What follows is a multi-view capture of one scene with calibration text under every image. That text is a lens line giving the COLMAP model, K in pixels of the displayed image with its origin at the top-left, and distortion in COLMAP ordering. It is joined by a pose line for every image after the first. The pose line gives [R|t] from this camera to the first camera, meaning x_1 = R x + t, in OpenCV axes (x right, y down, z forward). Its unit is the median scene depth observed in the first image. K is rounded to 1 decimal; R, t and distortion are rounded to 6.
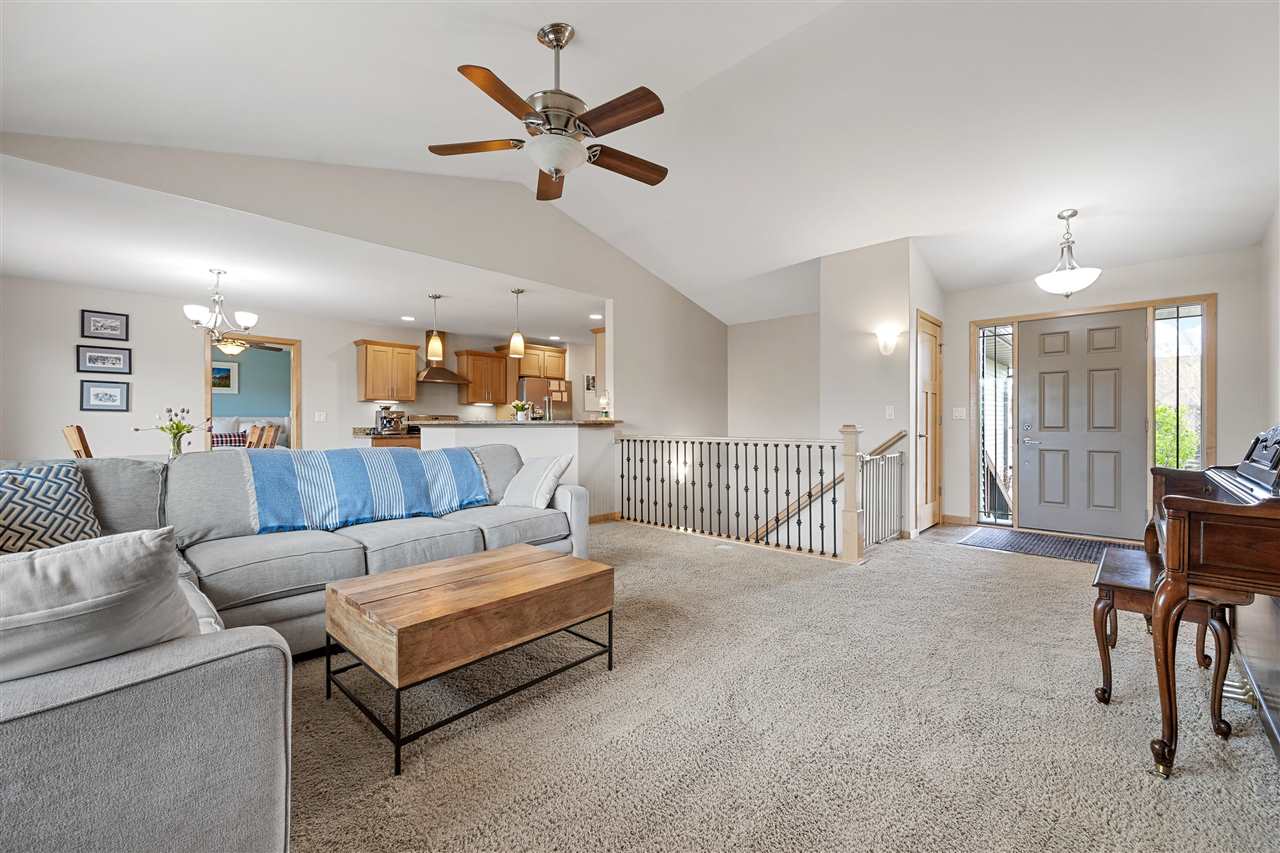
lens RADIAL K [[517.0, 0, 647.4], [0, 517.0, 416.1], [0, 0, 1]] dist [-0.003405, -0.000016]
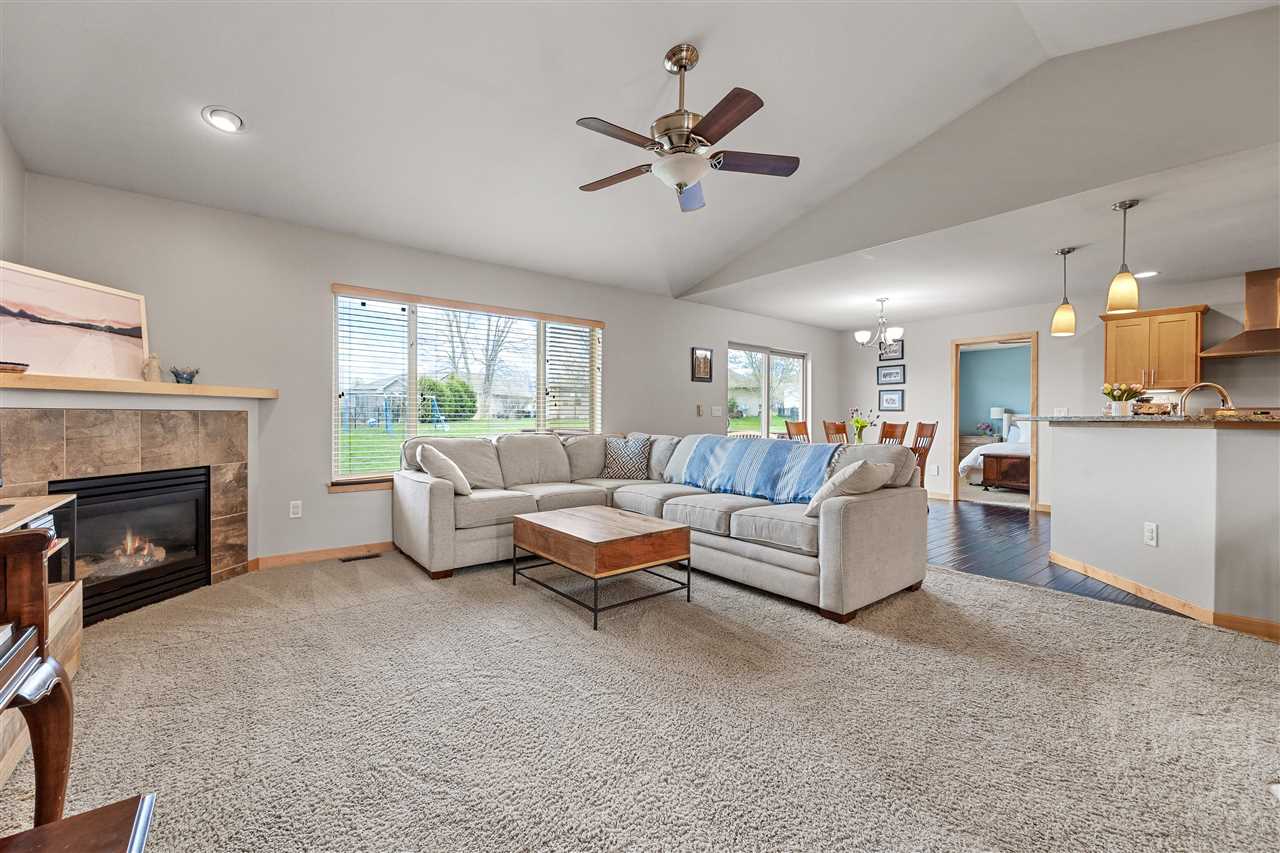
lens RADIAL K [[517.0, 0, 646.0], [0, 517.0, 420.8], [0, 0, 1]] dist [-0.003405, -0.000016]
pose [[-0.147439, 0.004867, -0.989059, 0.442247], [0.008510, 0.999957, 0.003652, 0.006109], [0.989035, -0.007878, -0.147474, 0.536470]]
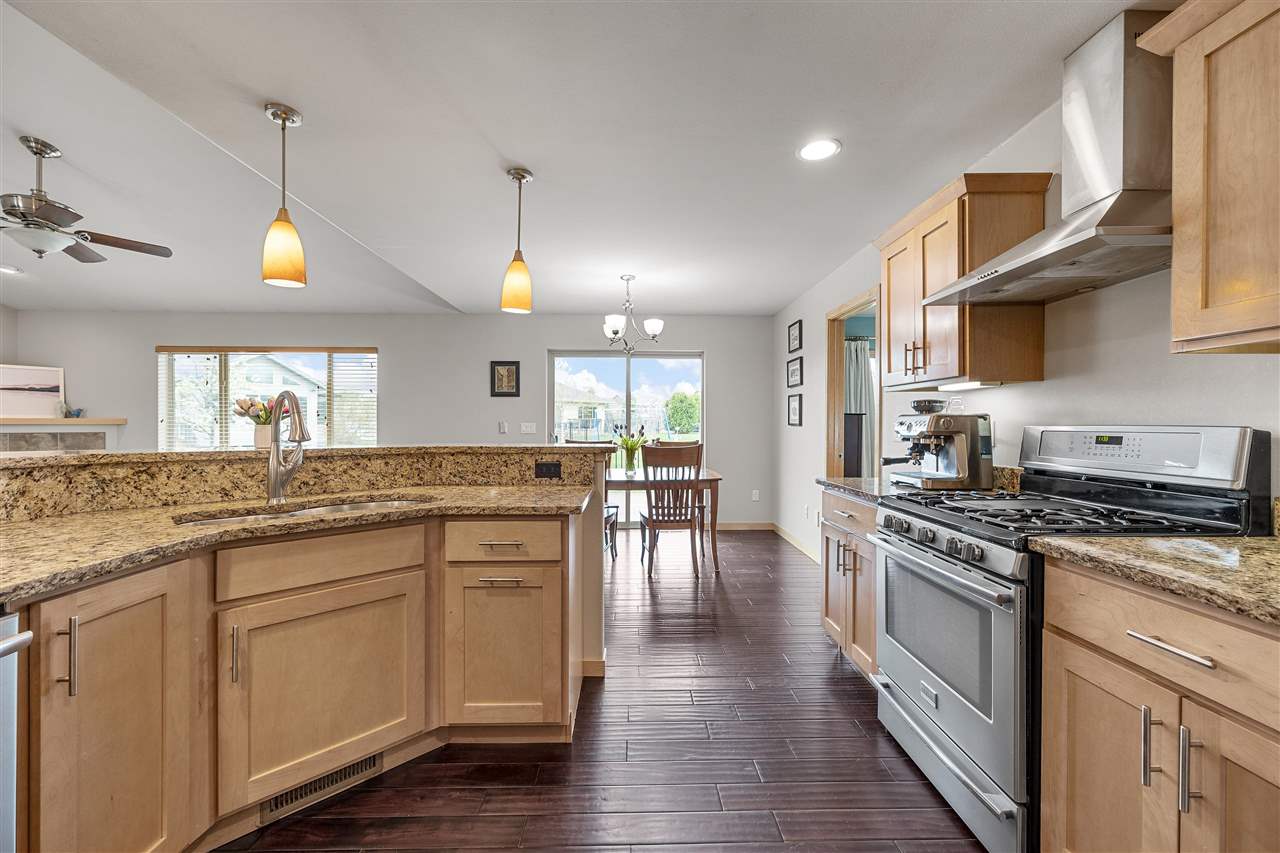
lens RADIAL K [[517.0, 0, 642.9], [0, 517.0, 428.4], [0, 0, 1]] dist [-0.003405, -0.000016]
pose [[-0.715584, 0.000746, -0.698527, -0.176459], [0.007235, 0.999954, -0.006344, -0.001532], [0.698490, -0.009594, -0.715556, 1.472906]]
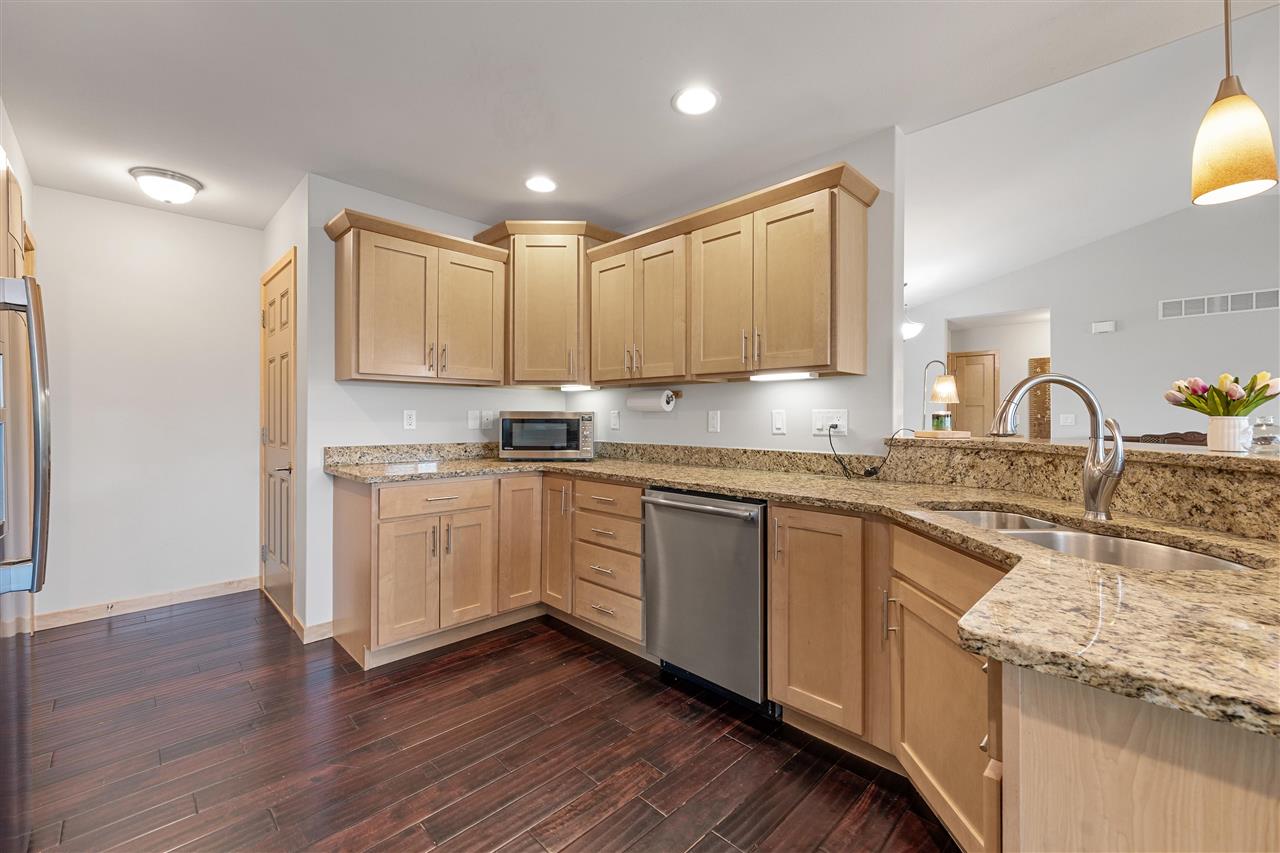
lens RADIAL K [[517.0, 0, 642.0], [0, 517.0, 416.2], [0, 0, 1]] dist [-0.003405, -0.000016]
pose [[0.040130, 0.002793, 0.999191, -0.510534], [-0.016433, 0.999863, -0.002135, -0.003360], [-0.999059, -0.016334, 0.040171, 1.276686]]
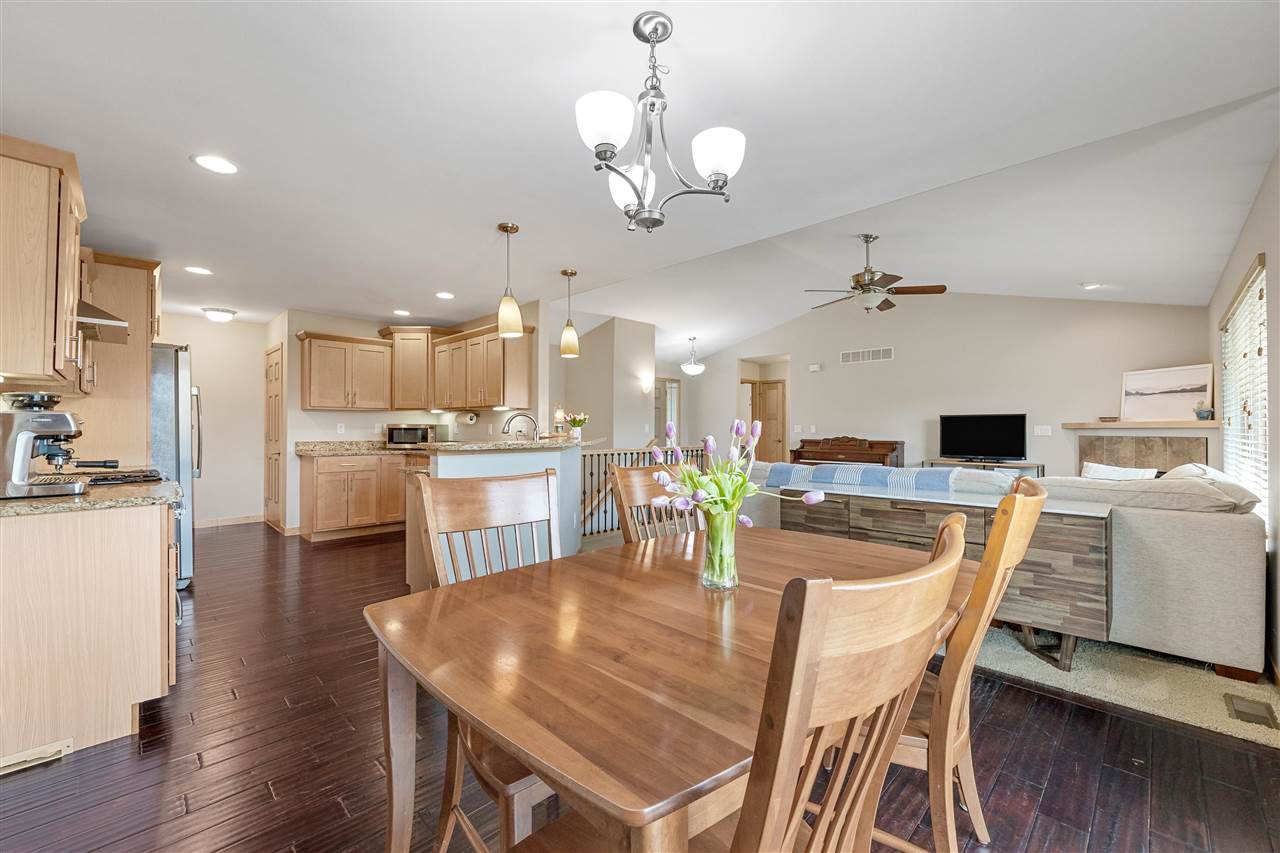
lens RADIAL K [[517.0, 0, 637.8], [0, 517.0, 426.6], [0, 0, 1]] dist [-0.003405, -0.000016]
pose [[0.045560, 0.002170, 0.998959, -1.035427], [-0.016382, 0.999865, -0.001424, -0.009710], [-0.998827, -0.016300, 0.045590, 0.863829]]
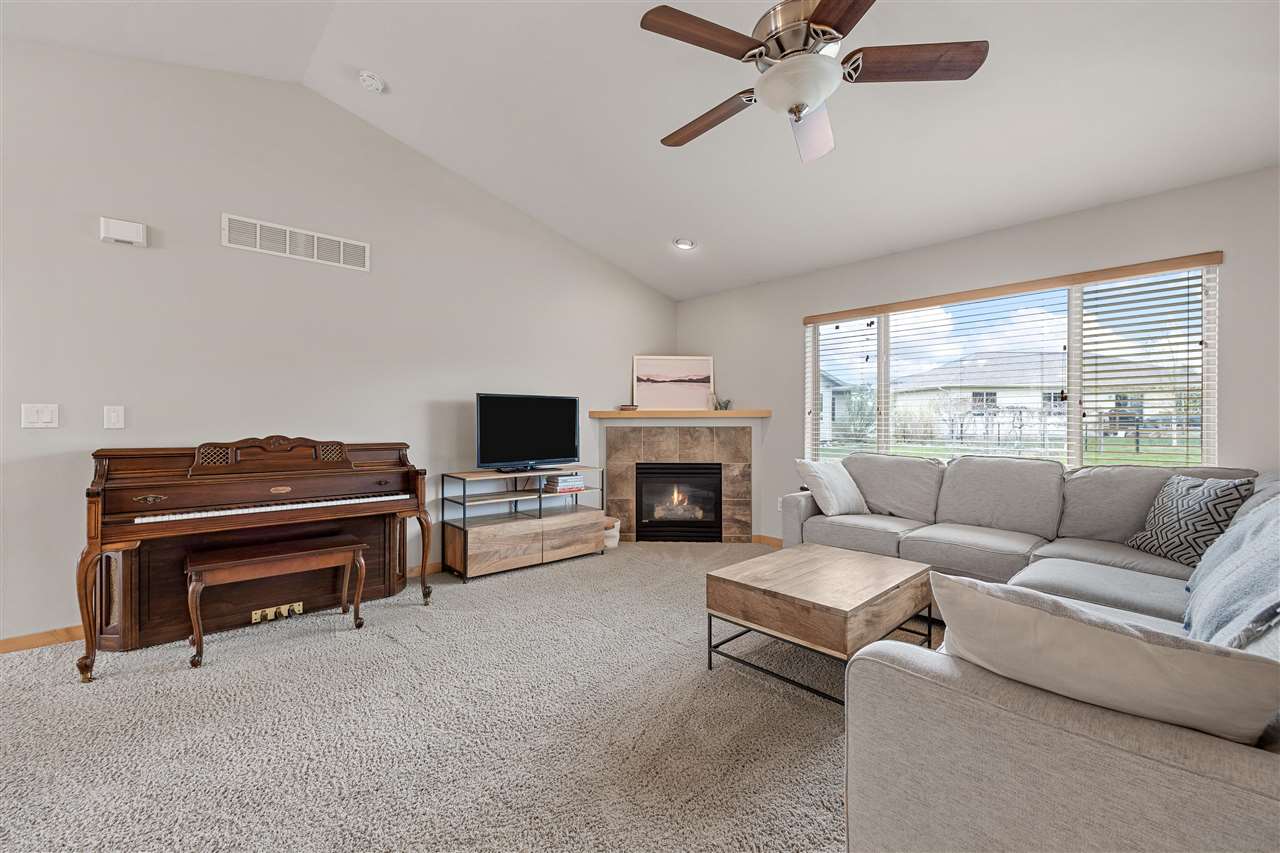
lens RADIAL K [[517.0, 0, 631.5], [0, 517.0, 425.9], [0, 0, 1]] dist [-0.003405, -0.000016]
pose [[-0.995653, -0.001883, 0.093119, -0.001270], [-0.002668, 0.999962, -0.008312, -0.001530], [-0.093100, -0.008524, -0.995620, 0.865183]]
